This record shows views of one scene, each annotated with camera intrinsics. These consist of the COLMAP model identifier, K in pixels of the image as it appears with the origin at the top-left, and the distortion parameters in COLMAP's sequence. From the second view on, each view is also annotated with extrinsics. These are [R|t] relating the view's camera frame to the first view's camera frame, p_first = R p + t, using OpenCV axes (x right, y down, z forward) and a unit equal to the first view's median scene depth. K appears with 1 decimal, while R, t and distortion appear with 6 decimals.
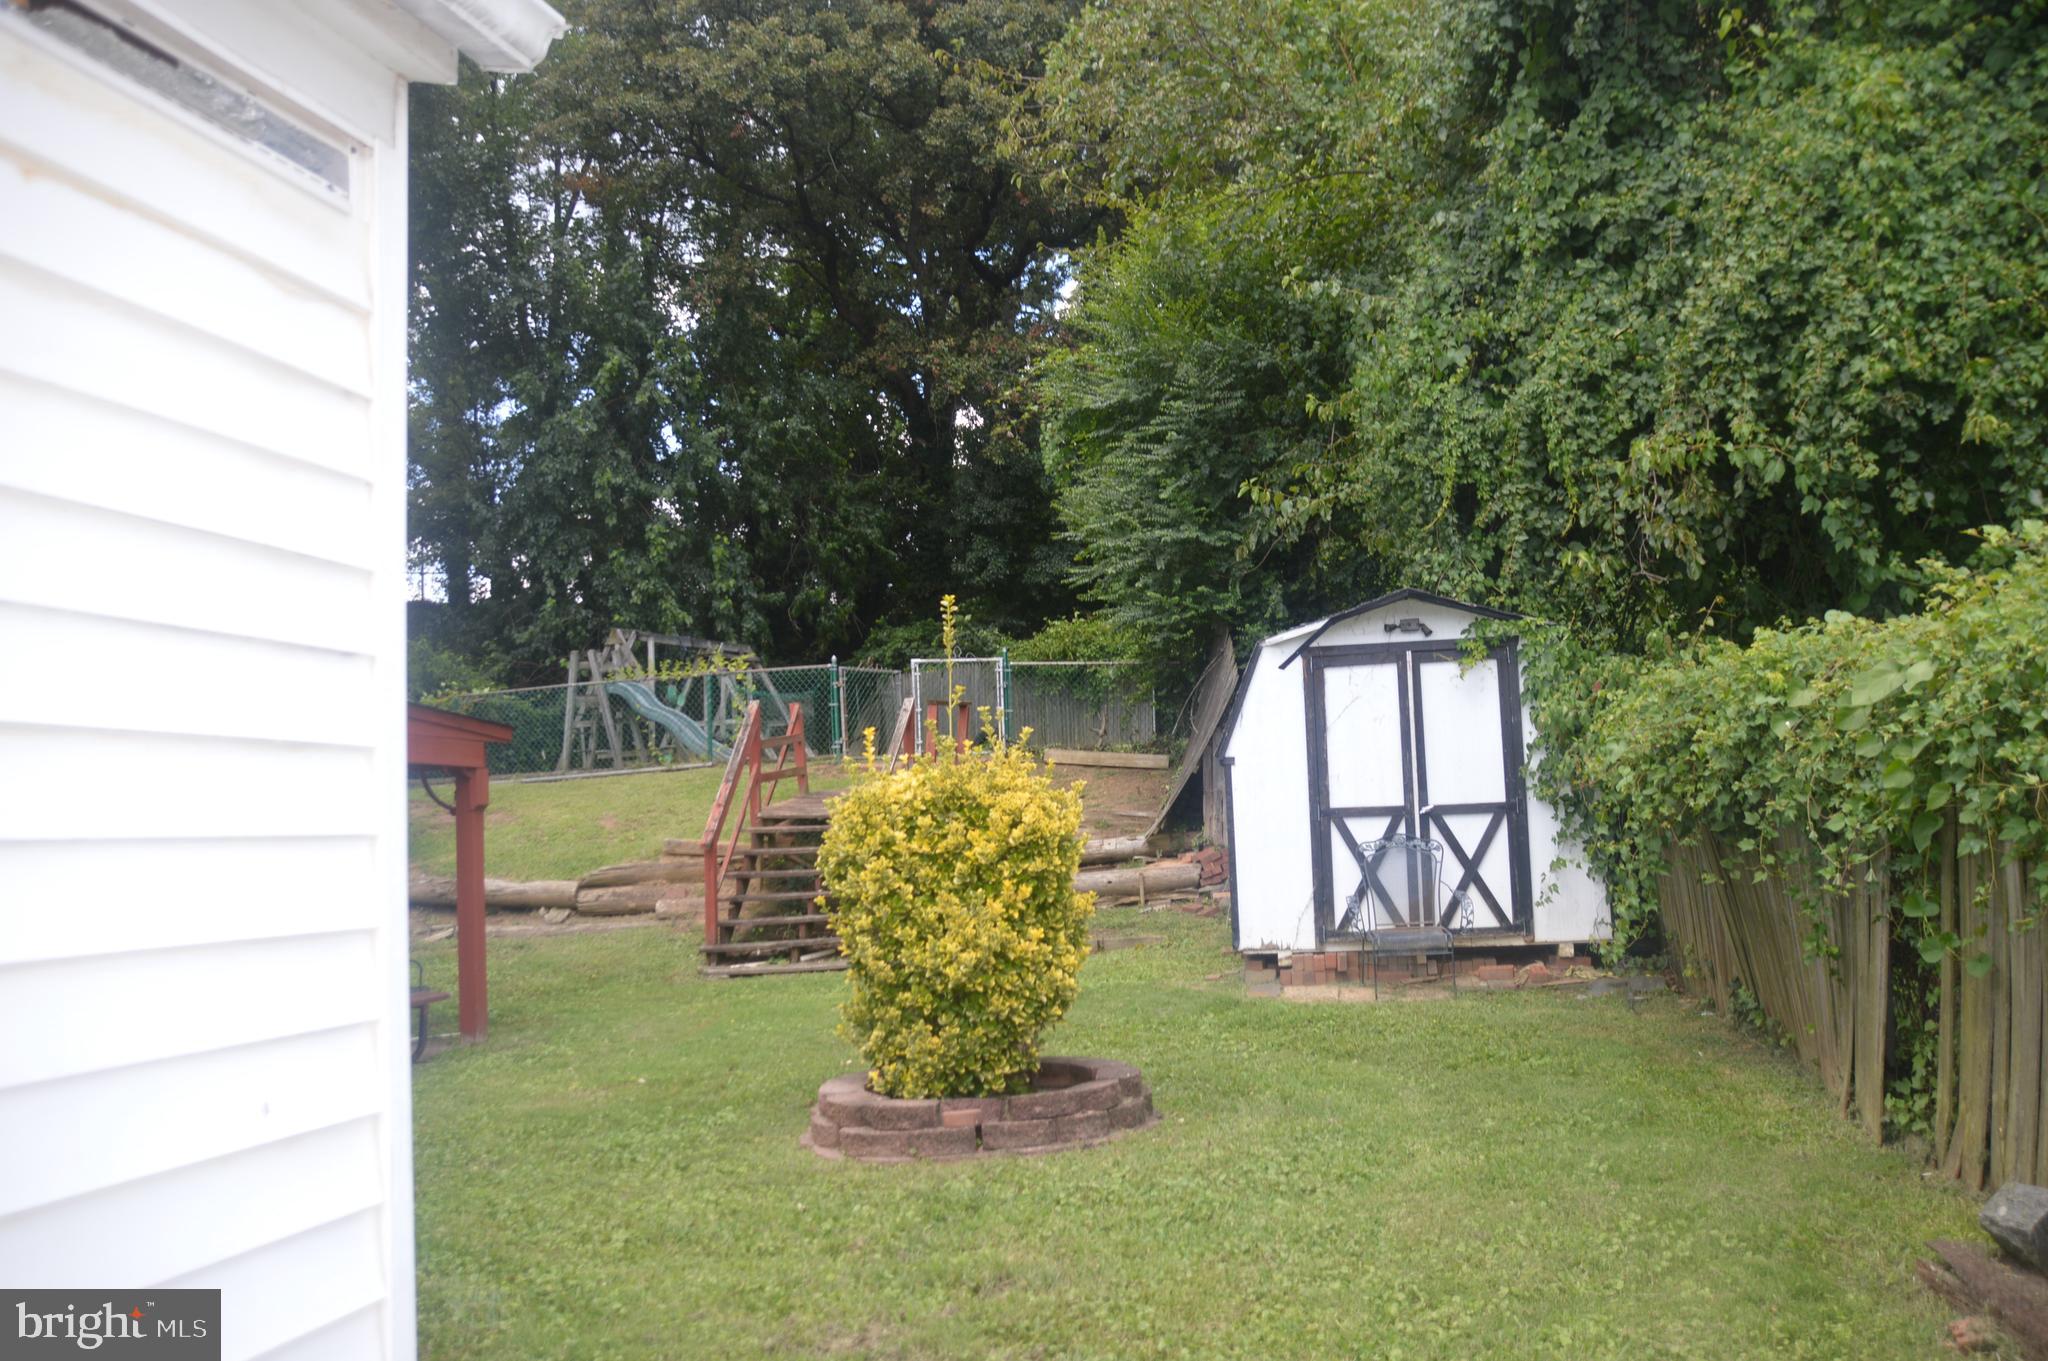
lens RADIAL K [[1667.0, 0, 1058.7], [0, 1667.0, 687.8], [0, 0, 1]] dist [-0.138336, 0.160537]
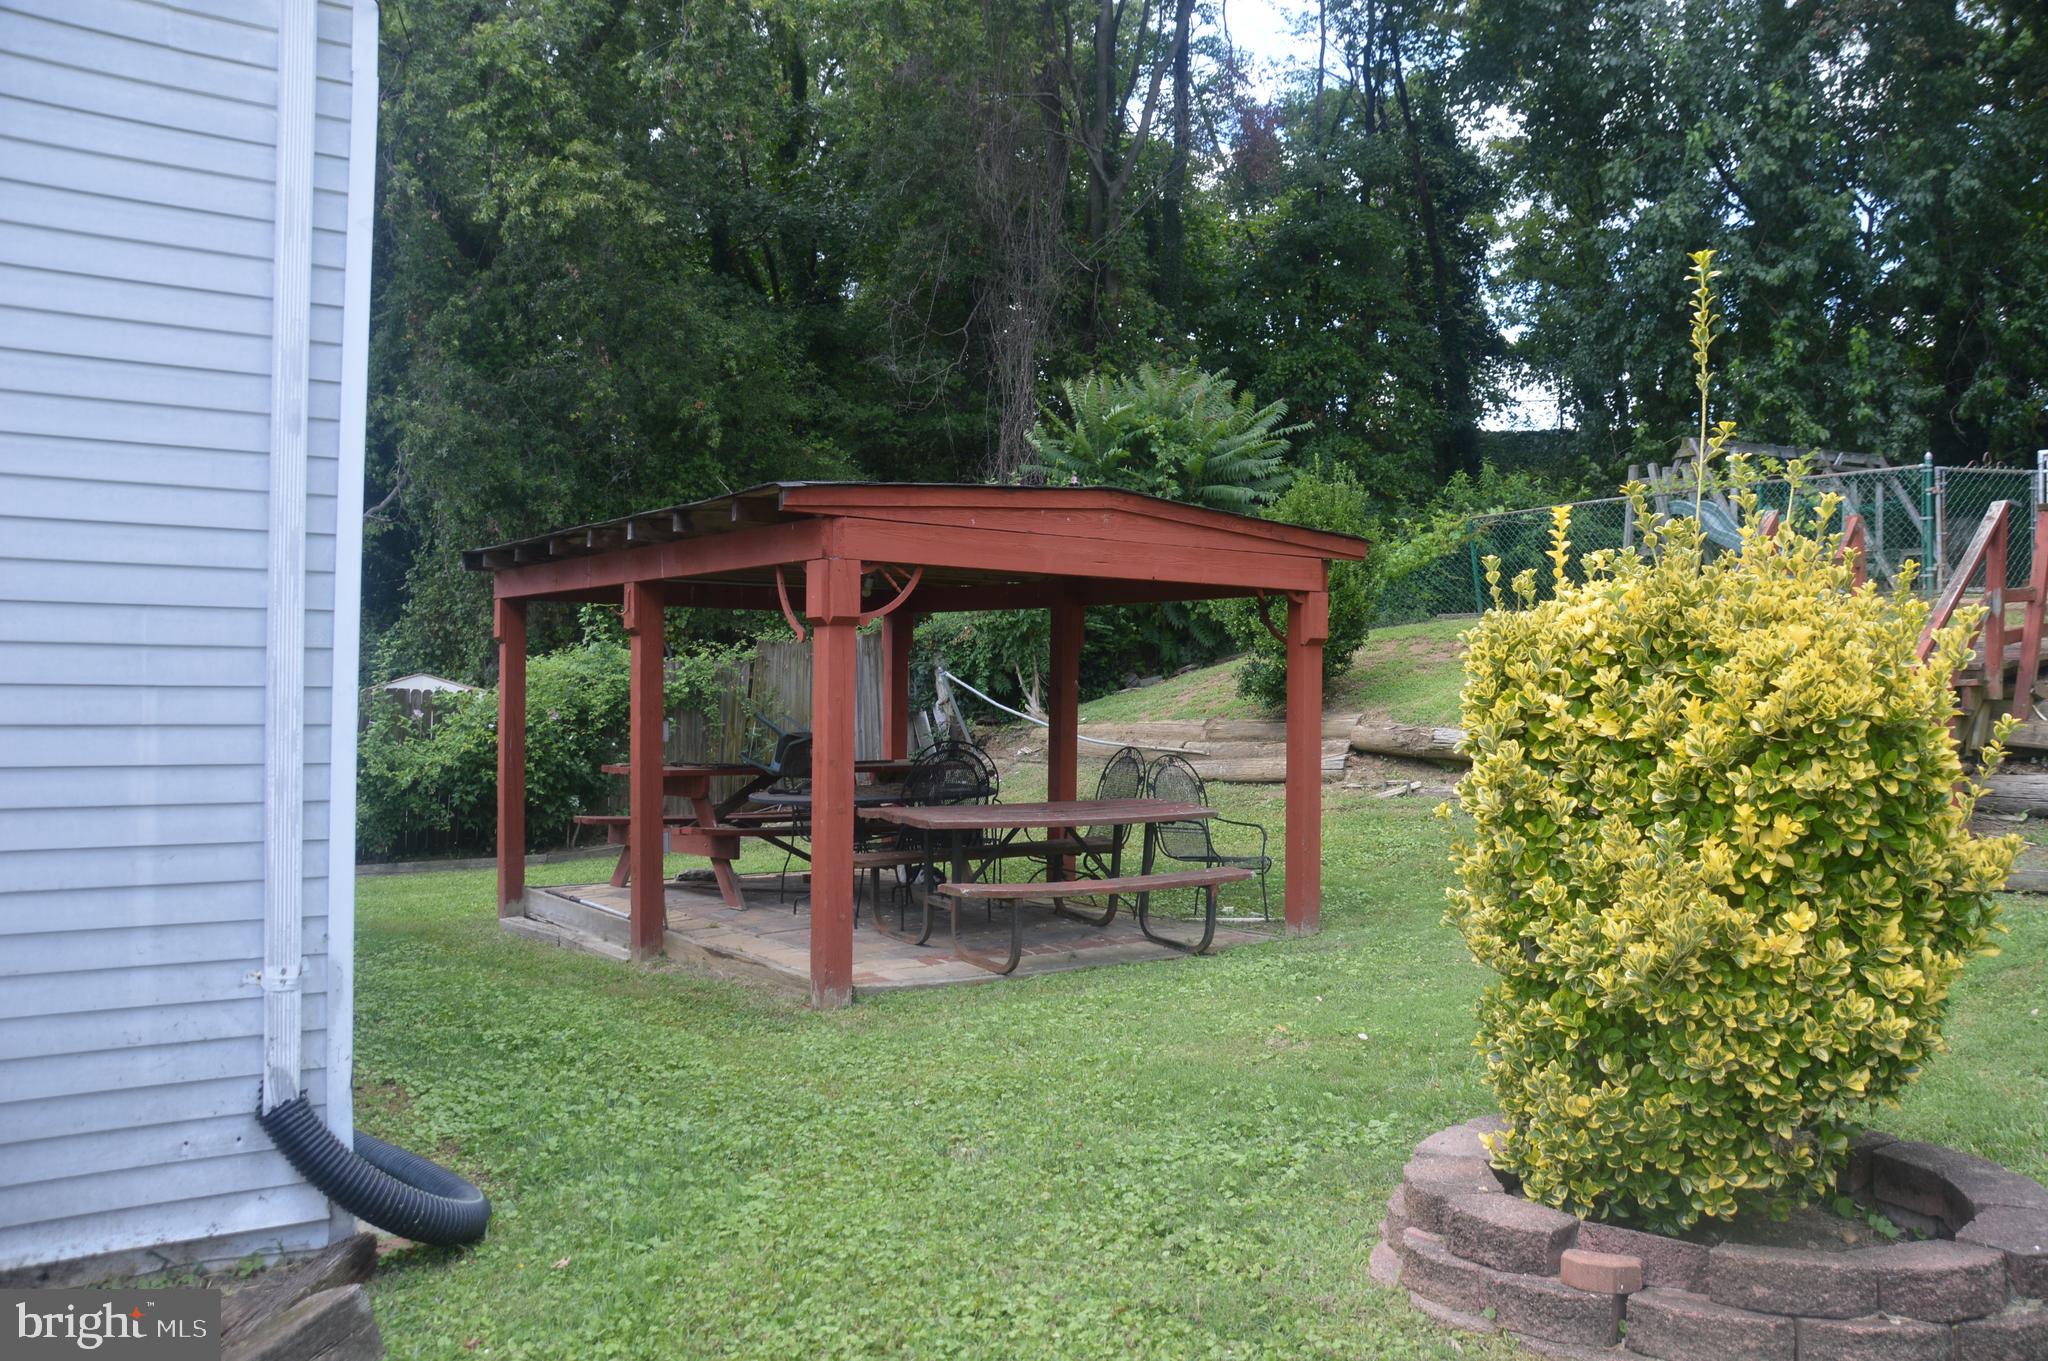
lens RADIAL K [[1667.0, 0, 1058.7], [0, 1667.0, 687.8], [0, 0, 1]] dist [-0.138336, 0.160537]
pose [[0.757645, 0.040129, -0.651432, 0.087381], [0.022687, 0.995885, 0.087735, 0.024362], [0.652273, -0.081251, 0.753617, 0.353720]]
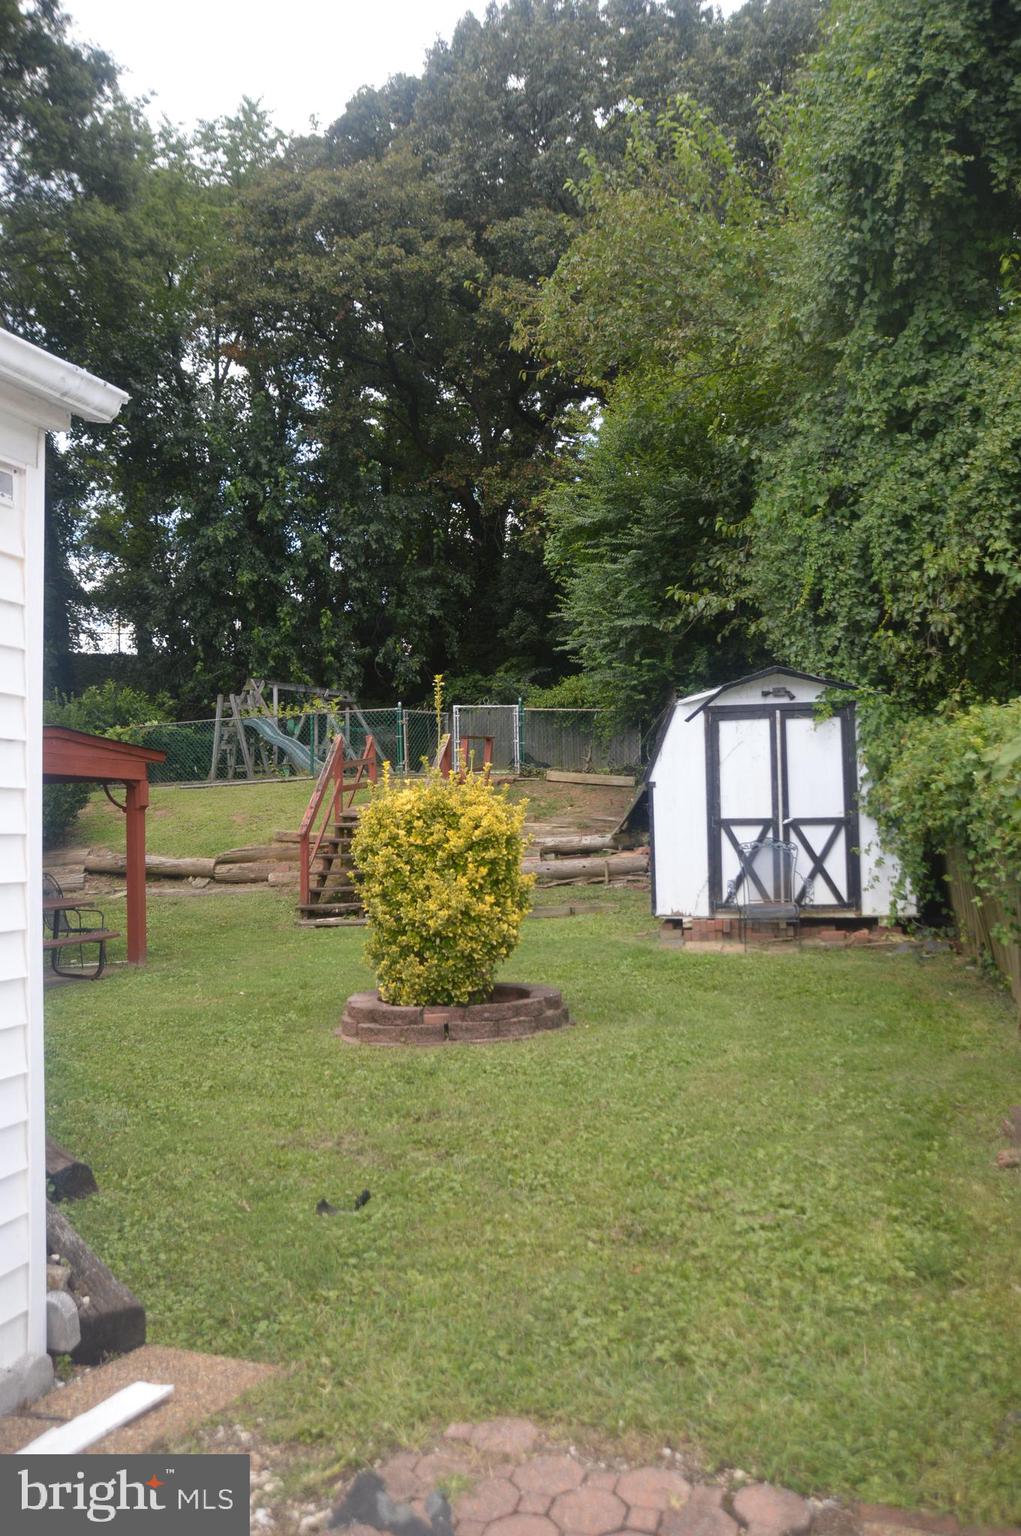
lens RADIAL K [[1247.8, 0, 487.4], [0, 1247.8, 769.1], [0, 0, 1]] dist [-0.089608, 0.004817]
pose [[0.996239, 0.015513, -0.085251, 0.054798], [-0.012116, 0.999118, 0.040210, -0.011158], [0.085800, -0.039026, 0.995548, -0.085875]]
